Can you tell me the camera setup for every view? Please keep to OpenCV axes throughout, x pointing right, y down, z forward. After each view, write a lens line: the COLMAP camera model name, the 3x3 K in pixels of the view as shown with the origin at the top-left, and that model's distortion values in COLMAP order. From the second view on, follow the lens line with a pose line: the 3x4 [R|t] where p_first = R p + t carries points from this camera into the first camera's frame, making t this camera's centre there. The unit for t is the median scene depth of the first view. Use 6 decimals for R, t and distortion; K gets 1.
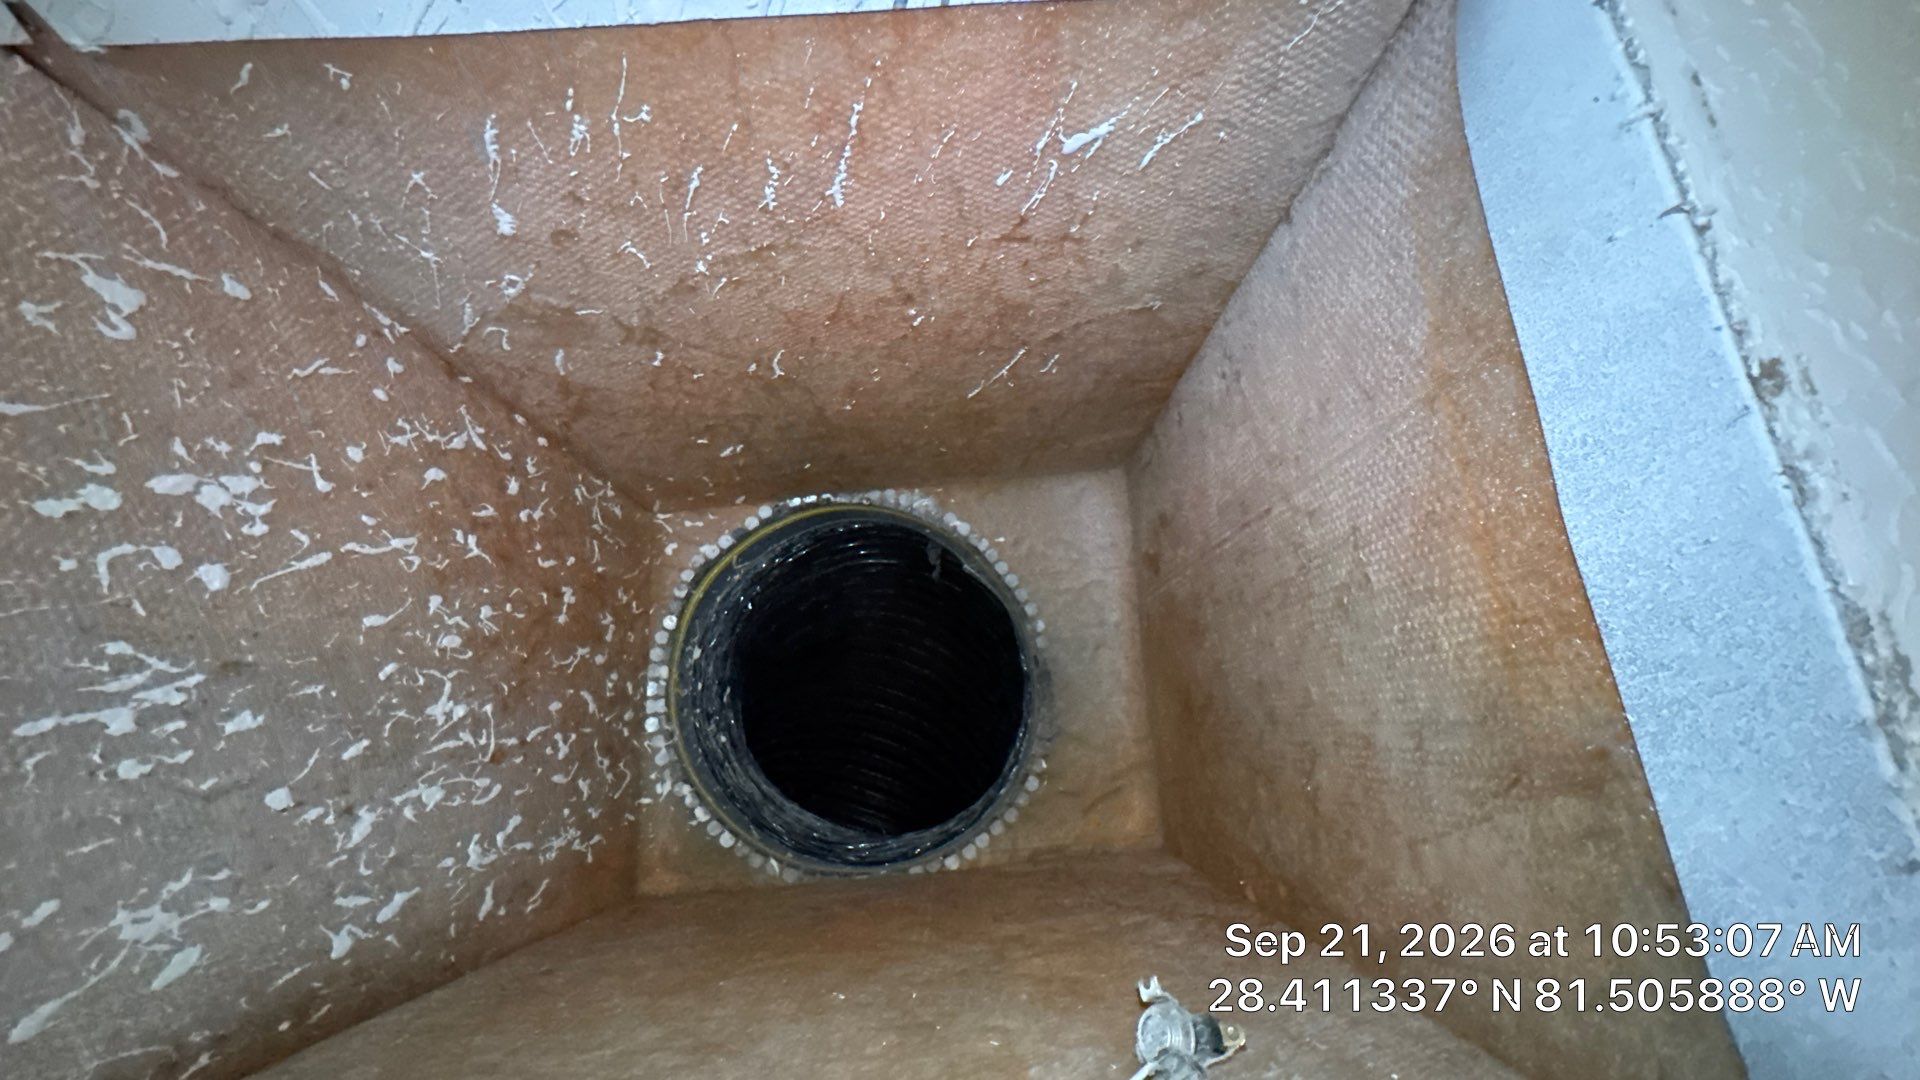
lens RADIAL K [[771.8, 0, 959.5], [0, 771.8, 539.6], [0, 0, 1]] dist [-0.001199, 0.000401]
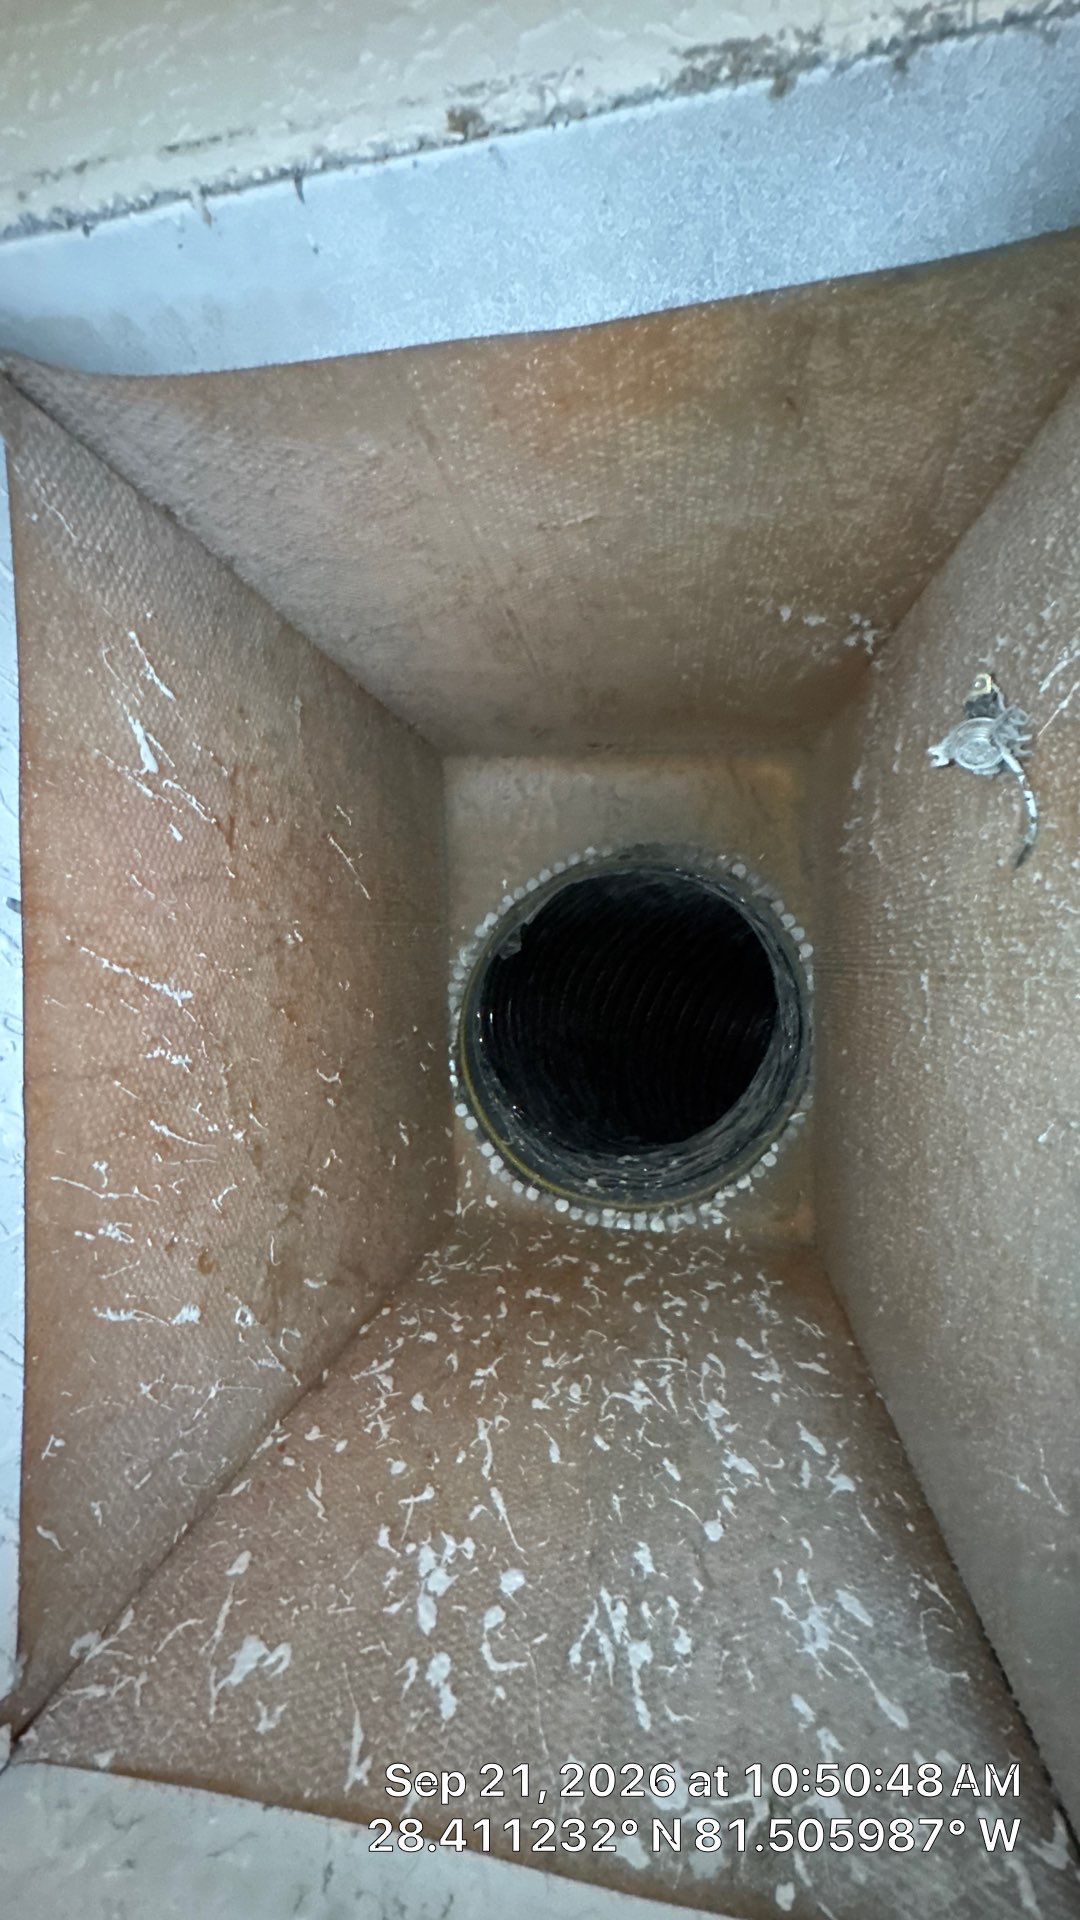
lens RADIAL K [[771.8, 0, 541.2], [0, 771.8, 960.4], [0, 0, 1]] dist [-0.001199, 0.000401]
pose [[0.070035, -0.997419, -0.015828, -0.065625], [0.994706, 0.068631, 0.076480, -0.053050], [-0.075197, -0.021100, 0.996945, -0.073172]]
